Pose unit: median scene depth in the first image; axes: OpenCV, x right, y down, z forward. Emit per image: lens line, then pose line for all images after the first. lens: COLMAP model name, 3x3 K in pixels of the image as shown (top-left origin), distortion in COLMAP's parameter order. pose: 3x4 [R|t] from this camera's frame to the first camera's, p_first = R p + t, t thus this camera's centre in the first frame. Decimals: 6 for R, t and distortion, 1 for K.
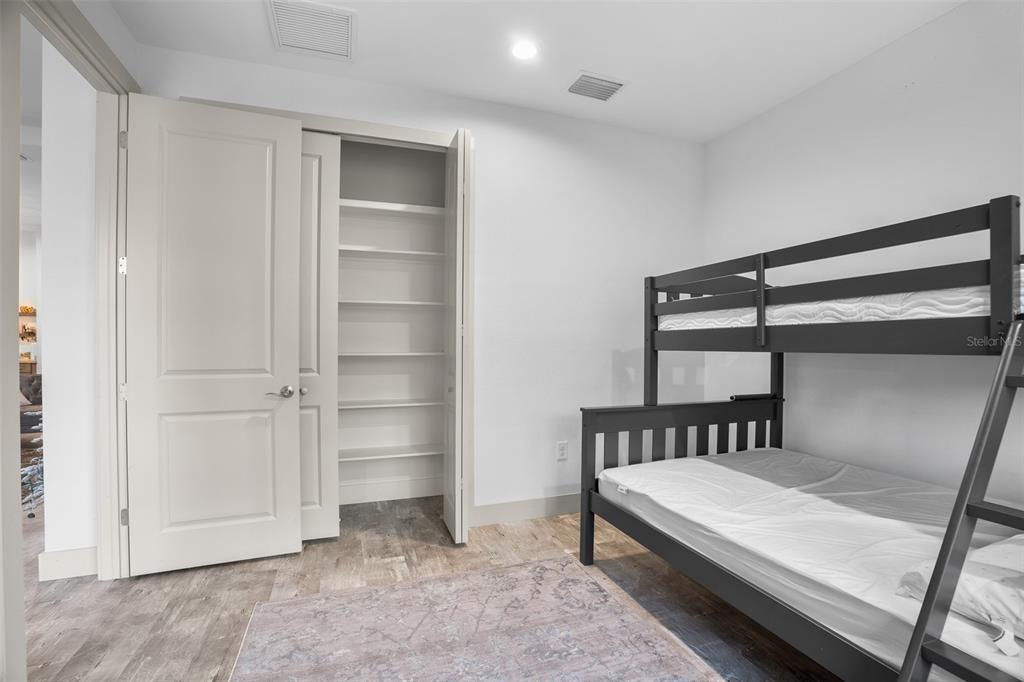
lens RADIAL K [[487.4, 0, 512.1], [0, 487.4, 344.9], [0, 0, 1]] dist [-0.016435, 0.000320]
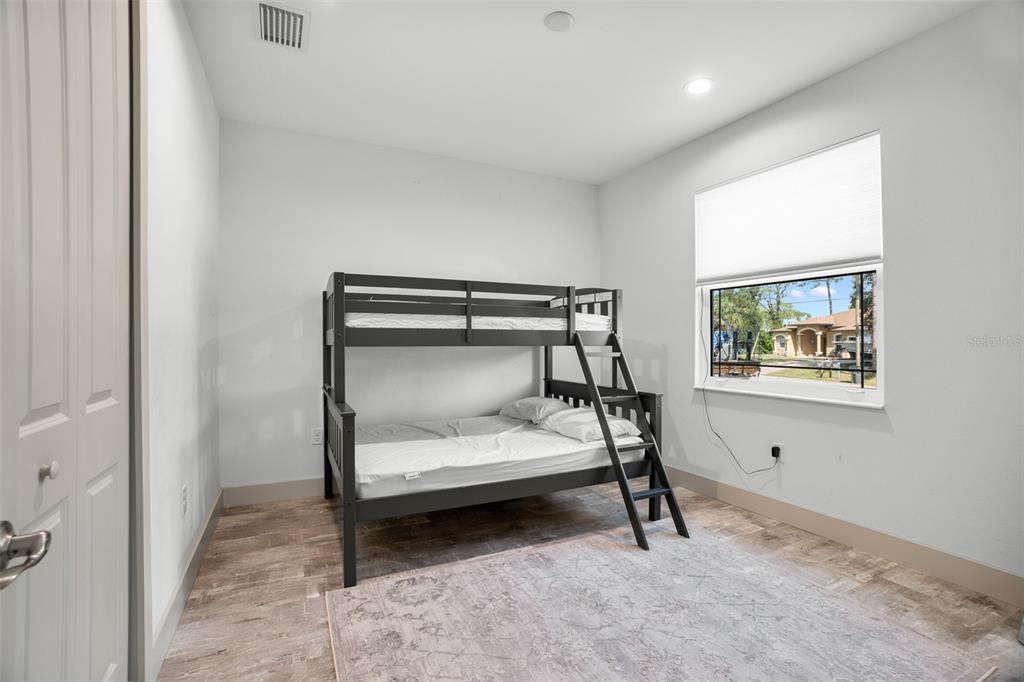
lens RADIAL K [[468.4, 0, 514.3], [0, 468.4, 336.9], [0, 0, 1]] dist [-0.016349, 0.000836]
pose [[-0.121836, 0.006485, 0.992529, -0.839758], [-0.004210, 0.999966, -0.007051, -0.004036], [-0.992541, -0.005038, -0.121805, 0.917857]]
